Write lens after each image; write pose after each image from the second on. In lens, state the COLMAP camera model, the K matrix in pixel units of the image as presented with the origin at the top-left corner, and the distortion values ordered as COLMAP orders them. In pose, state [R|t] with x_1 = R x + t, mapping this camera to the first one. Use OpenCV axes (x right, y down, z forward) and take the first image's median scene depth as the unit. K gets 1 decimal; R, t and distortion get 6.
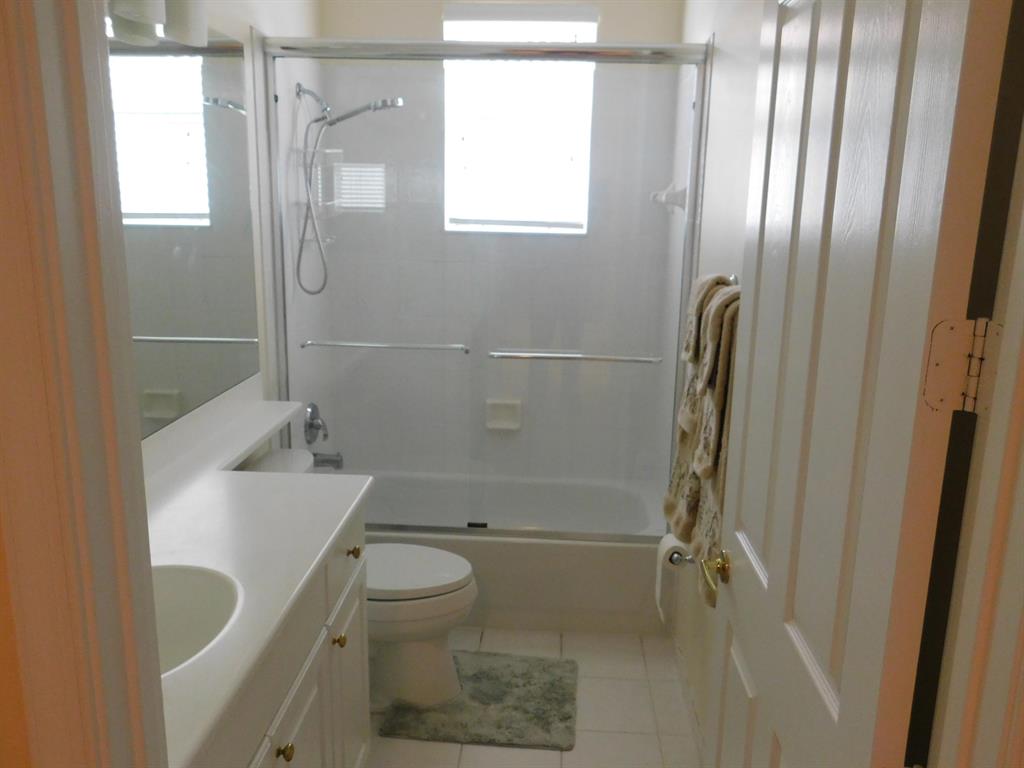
lens RADIAL K [[838.1, 0, 514.1], [0, 838.1, 389.1], [0, 0, 1]] dist [-0.000275, 0.014478]
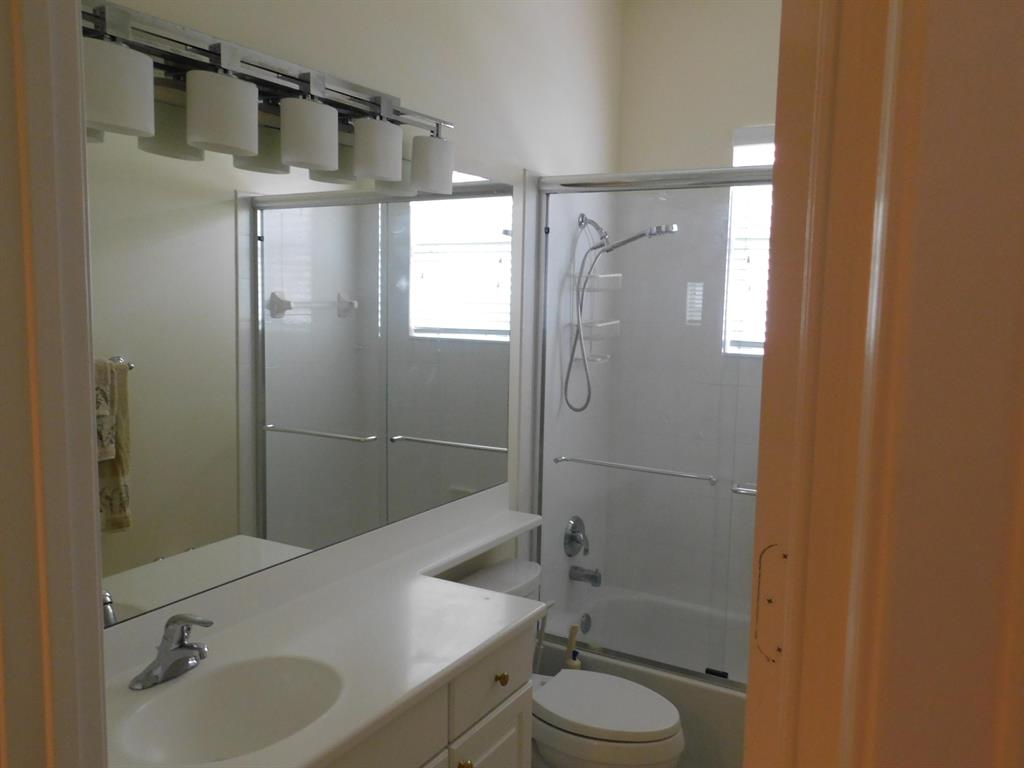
lens RADIAL K [[838.1, 0, 514.8], [0, 838.1, 383.6], [0, 0, 1]] dist [-0.000275, 0.014478]
pose [[0.893669, 0.050312, -0.445898, 0.152229], [-0.108774, 0.988346, -0.106489, -0.028860], [0.435344, 0.143668, 0.888727, 0.045233]]
